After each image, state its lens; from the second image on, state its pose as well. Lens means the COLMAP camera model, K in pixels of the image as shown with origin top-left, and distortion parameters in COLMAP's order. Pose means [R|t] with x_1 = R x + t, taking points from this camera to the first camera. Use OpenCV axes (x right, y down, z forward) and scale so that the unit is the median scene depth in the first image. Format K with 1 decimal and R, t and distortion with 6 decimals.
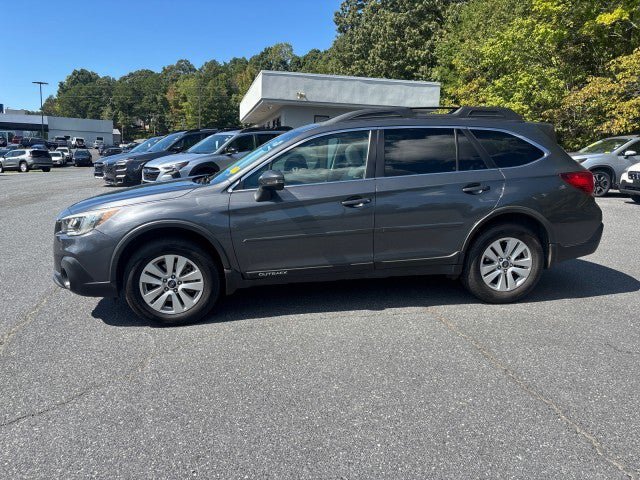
lens RADIAL K [[484.9, 0, 316.8], [0, 484.9, 238.6], [0, 0, 1]] dist [0.020801, 0.007509]
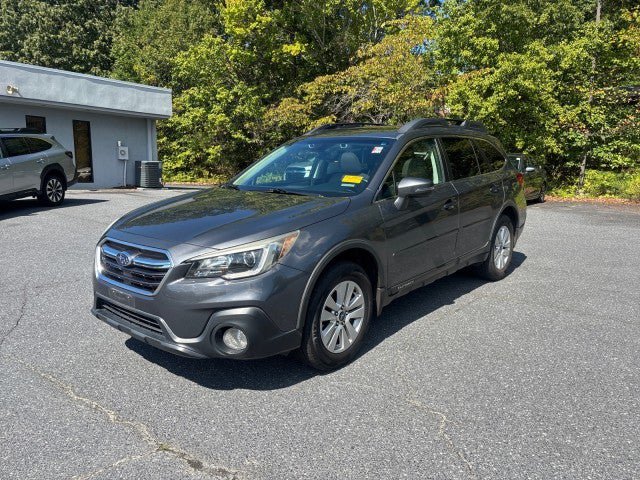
lens RADIAL K [[481.8, 0, 320.0], [0, 481.8, 240.0], [0, 0, 1]] dist [0.064370, -0.062803]
pose [[0.757313, -0.112620, 0.643269, -0.191936], [0.122101, 0.992066, 0.029936, -0.015183], [-0.641536, 0.055873, 0.765055, 0.084688]]
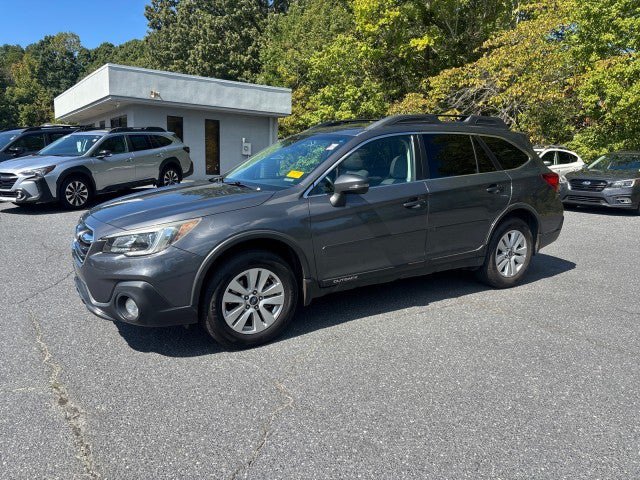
lens RADIAL K [[484.0, 0, 316.3], [0, 484.0, 237.8], [0, 0, 1]] dist [0.054071, -0.057562]
pose [[0.922742, -0.060520, 0.380637, -0.118952], [0.063854, 0.997952, 0.003876, -0.004452], [-0.380092, 0.020728, 0.924716, 0.025975]]
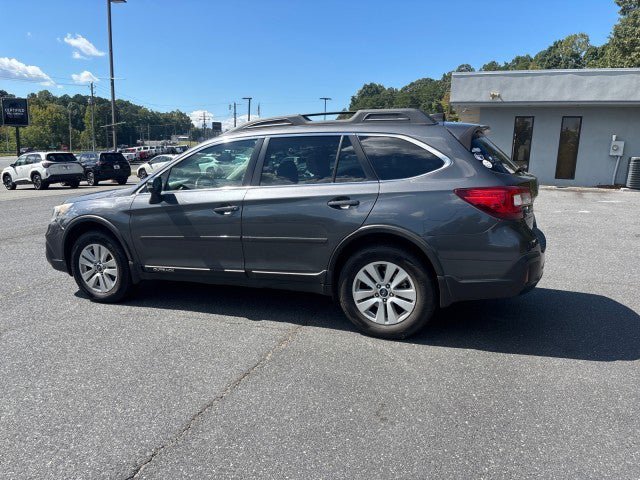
lens RADIAL K [[484.0, 0, 316.3], [0, 484.0, 237.8], [0, 0, 1]] dist [0.054071, -0.057562]
pose [[0.850654, 0.084812, -0.518840, 0.180149], [-0.090942, 0.995762, 0.013669, -0.010906], [0.517801, 0.035557, 0.854762, 0.051847]]
